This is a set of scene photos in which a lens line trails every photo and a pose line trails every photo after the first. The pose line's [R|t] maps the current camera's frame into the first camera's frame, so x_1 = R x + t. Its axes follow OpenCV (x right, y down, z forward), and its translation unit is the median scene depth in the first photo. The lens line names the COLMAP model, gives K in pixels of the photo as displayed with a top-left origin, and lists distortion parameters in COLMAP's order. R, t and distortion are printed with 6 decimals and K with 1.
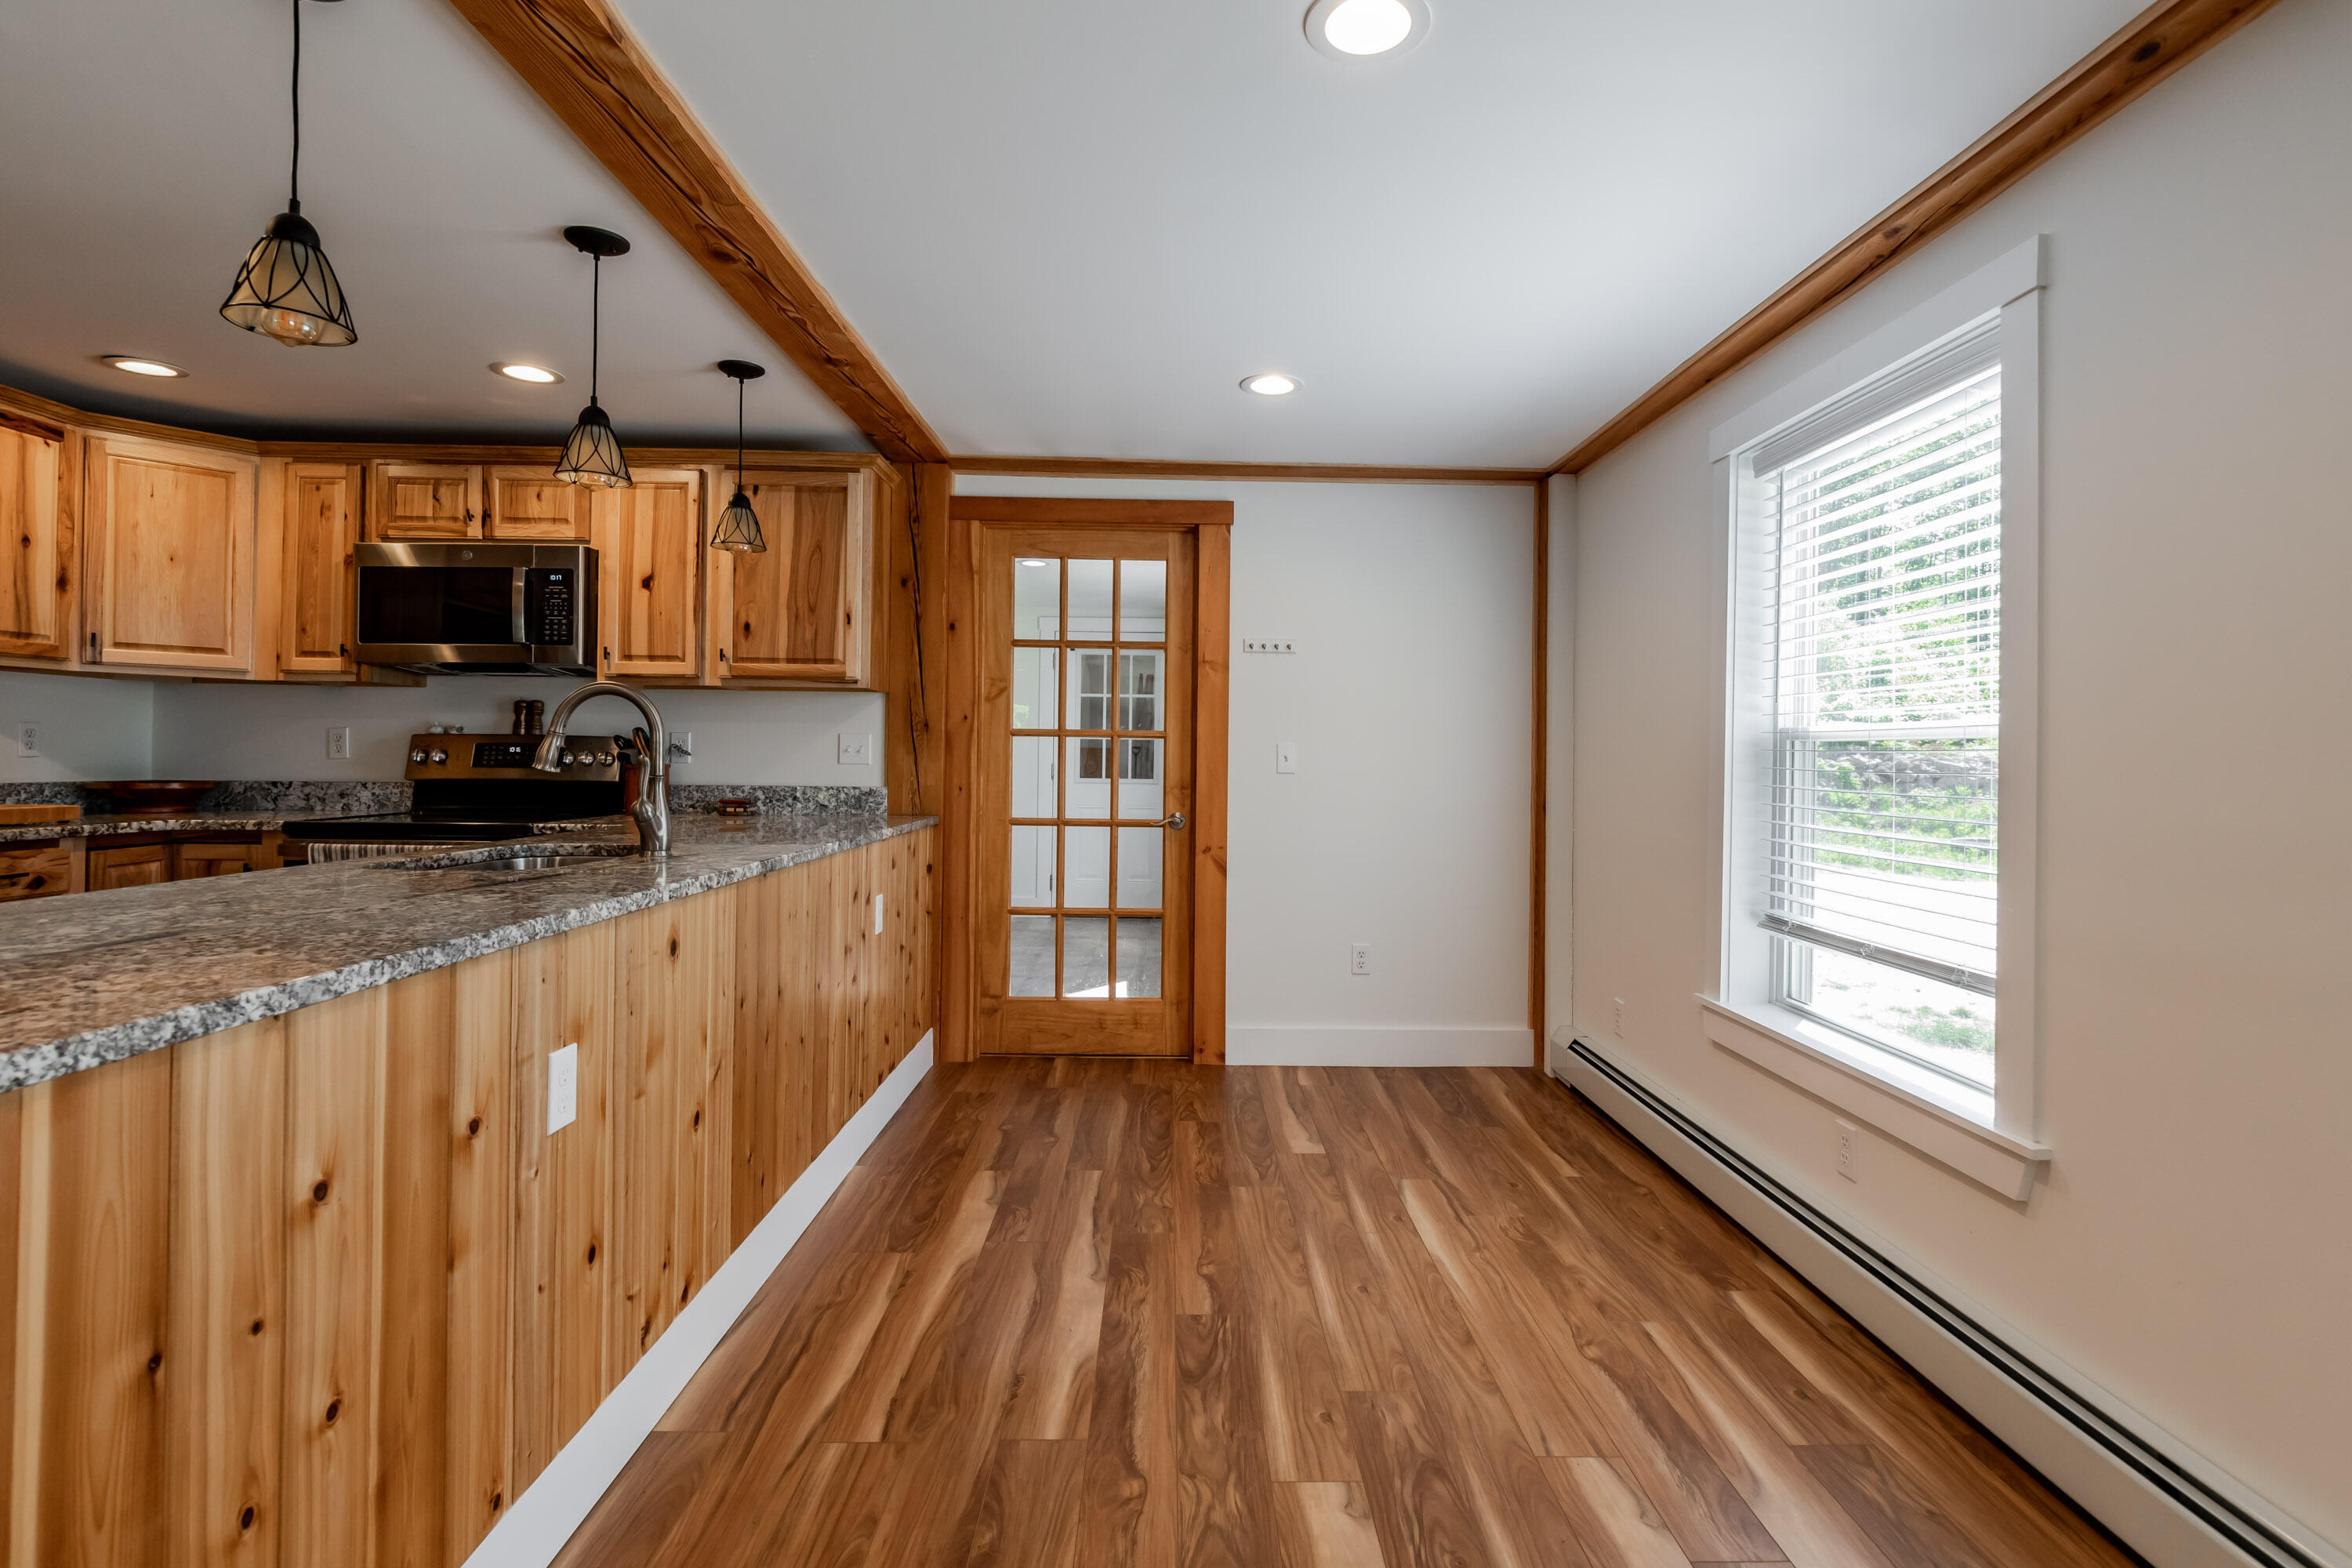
lens RADIAL K [[1110.3, 0, 1208.2], [0, 1110.3, 750.9], [0, 0, 1]] dist [0.004060, 0.000194]
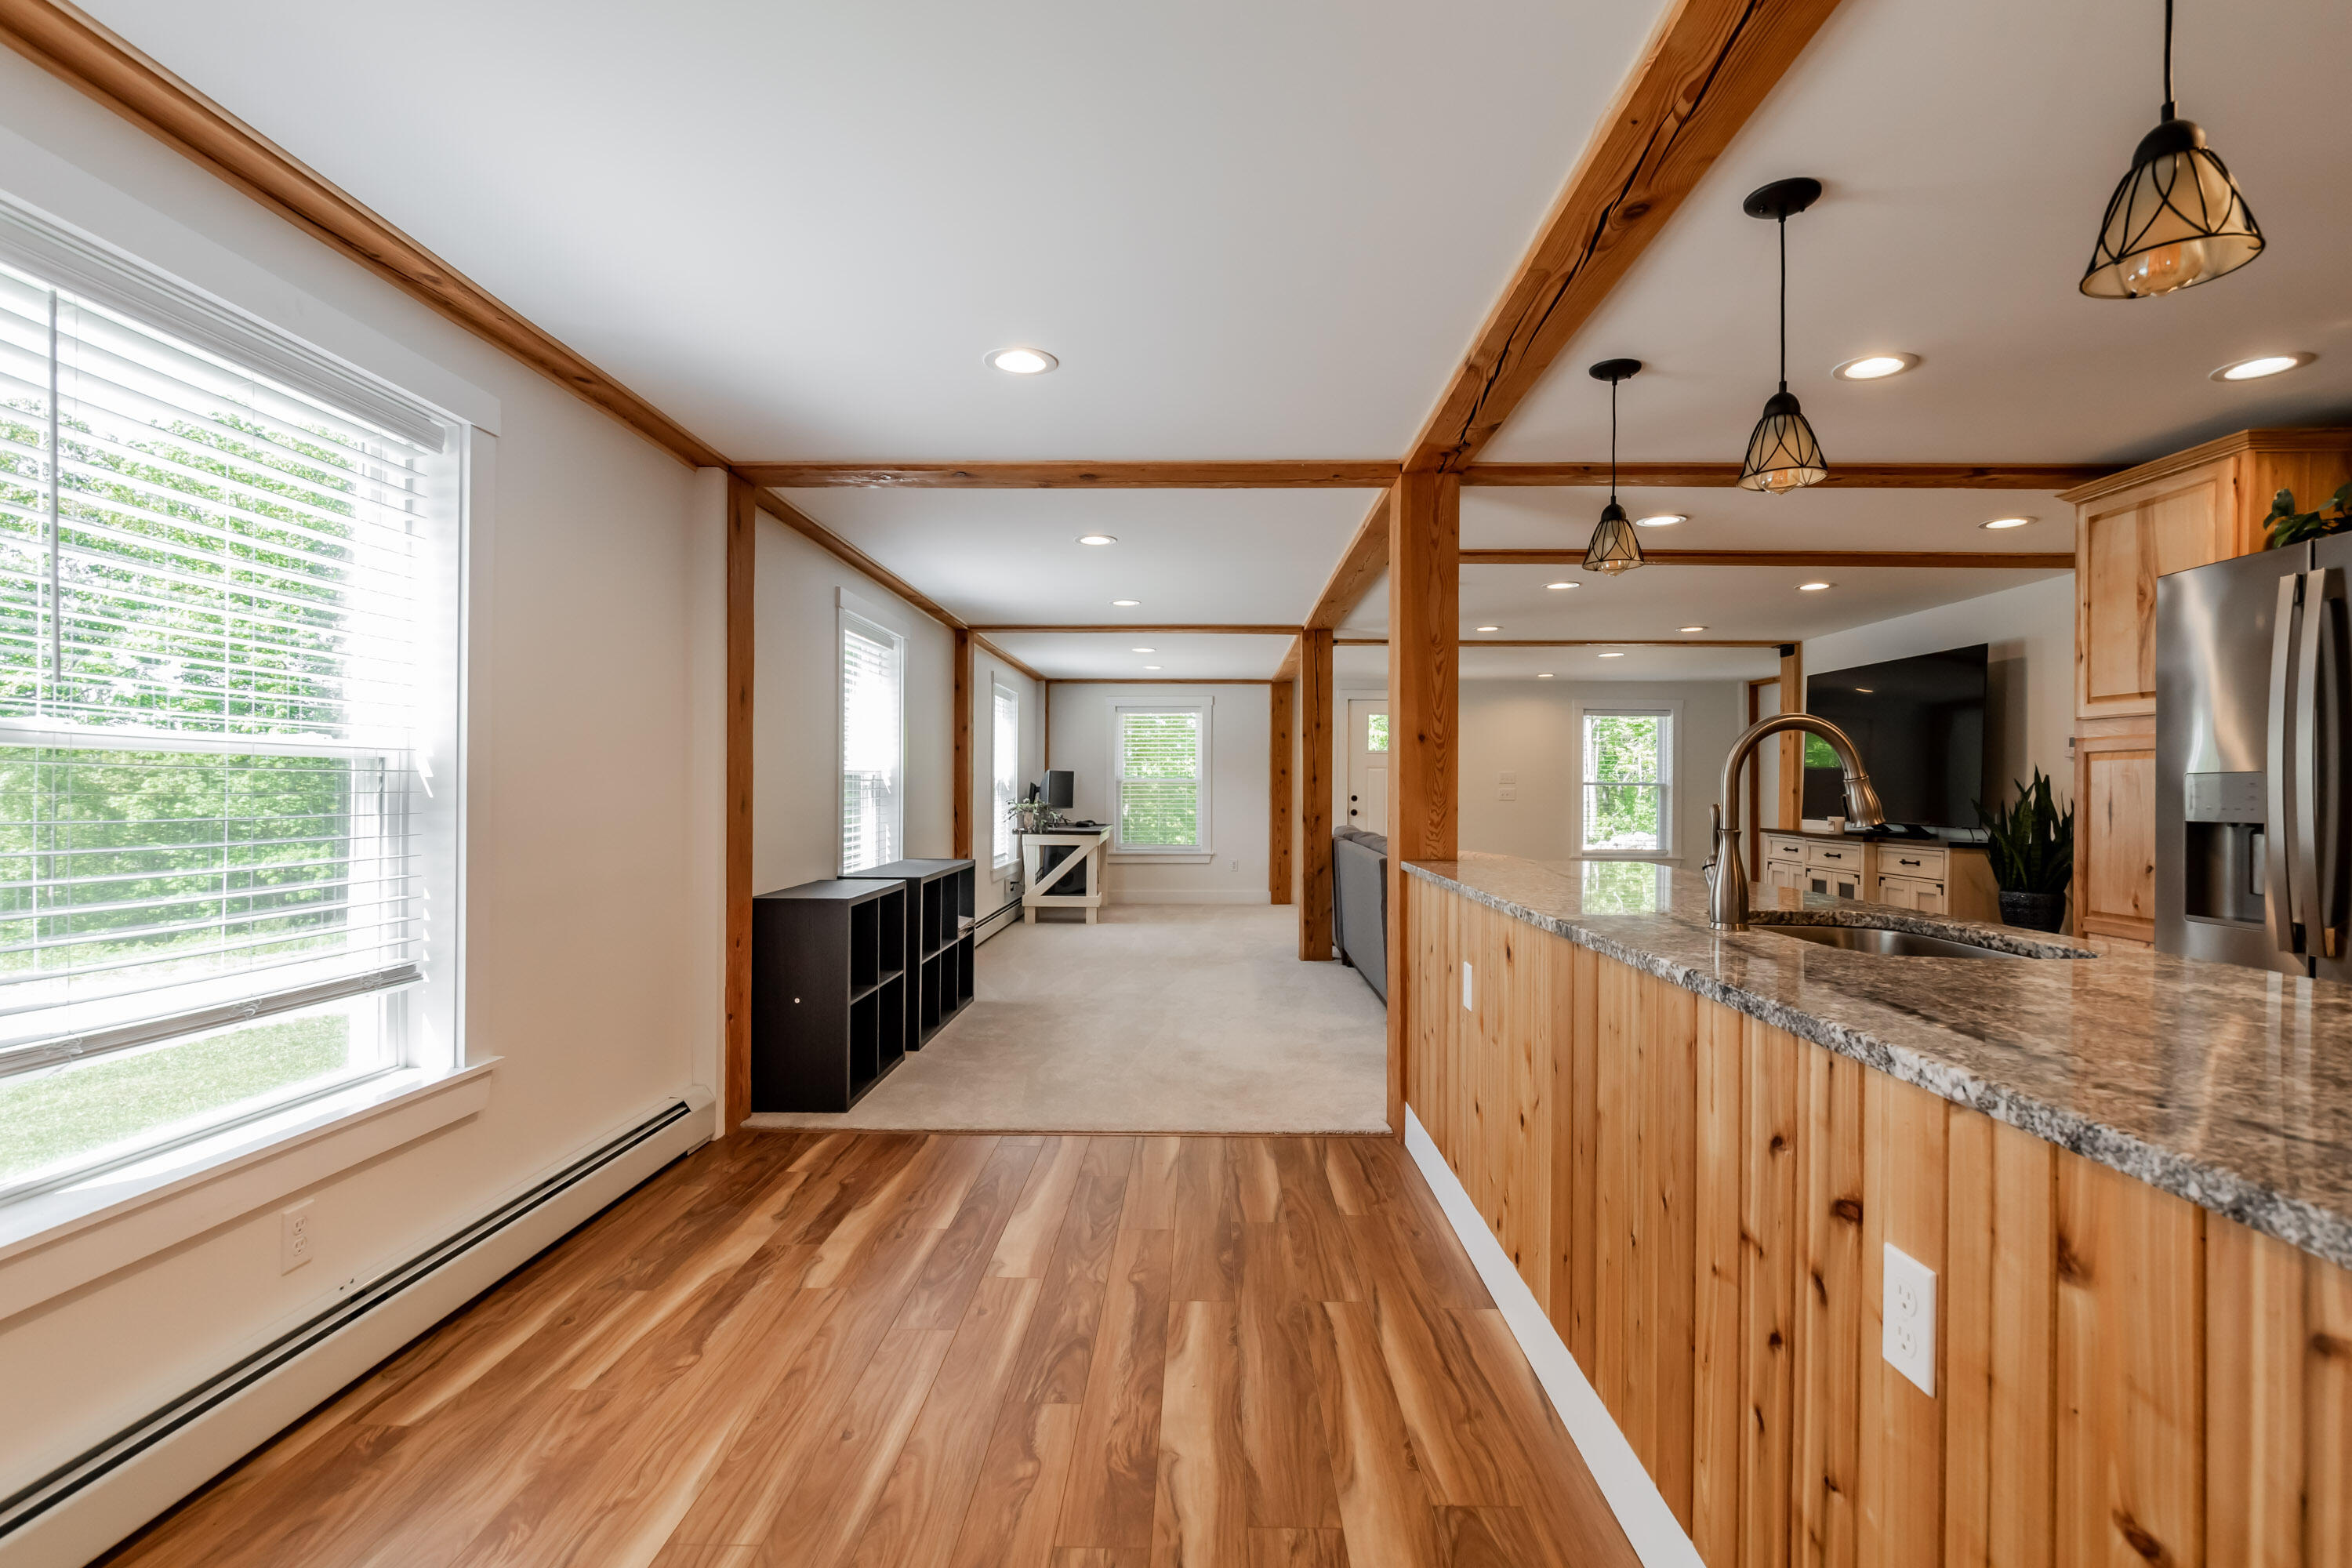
lens RADIAL K [[1092.2, 0, 1186.6], [0, 1092.2, 779.6], [0, 0, 1]] dist [0.000376, 0.000729]
pose [[-0.998335, -0.020656, 0.053848, -0.095279], [-0.021308, 0.999706, -0.011565, 0.002600], [-0.053594, -0.012693, -0.998482, 1.185715]]
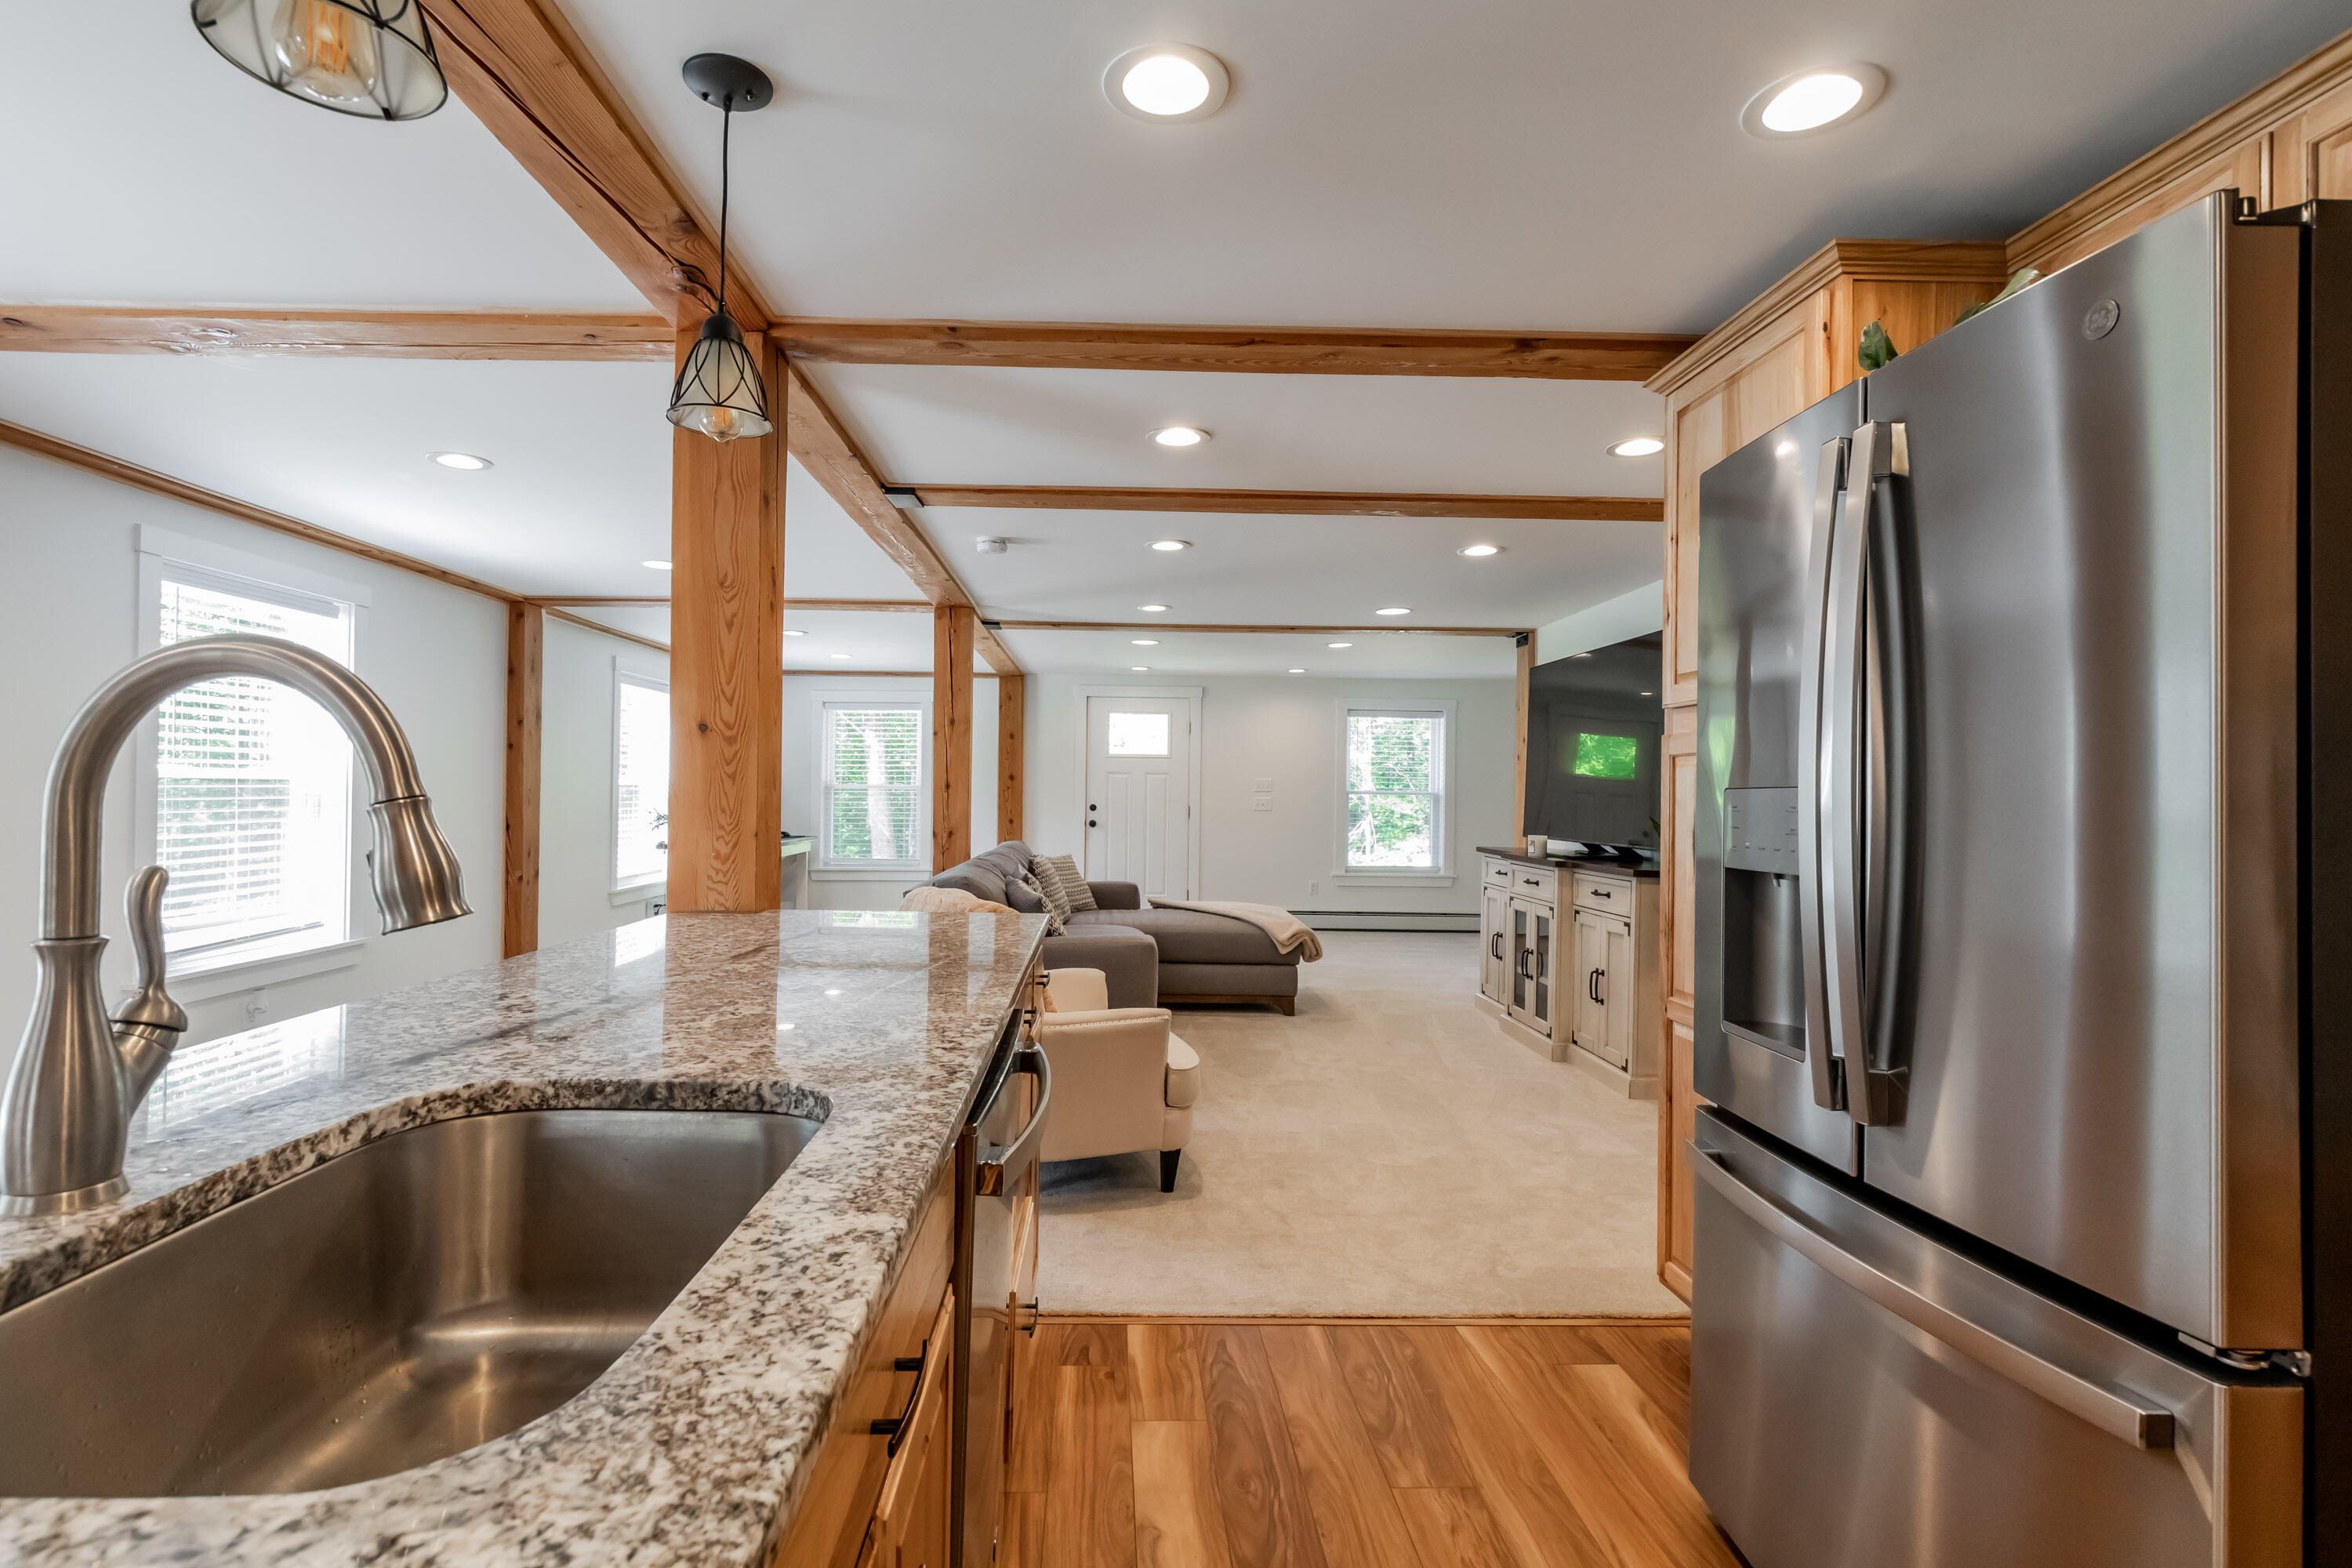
lens RADIAL K [[1097.1, 0, 1137.6], [0, 1097.1, 783.9], [0, 0, 1]] dist [-0.003137, -0.000434]
pose [[-0.999634, -0.025859, 0.007923, -0.515866], [-0.025963, 0.999576, -0.013211, -0.015516], [-0.007578, -0.013411, -0.999881, 0.845348]]
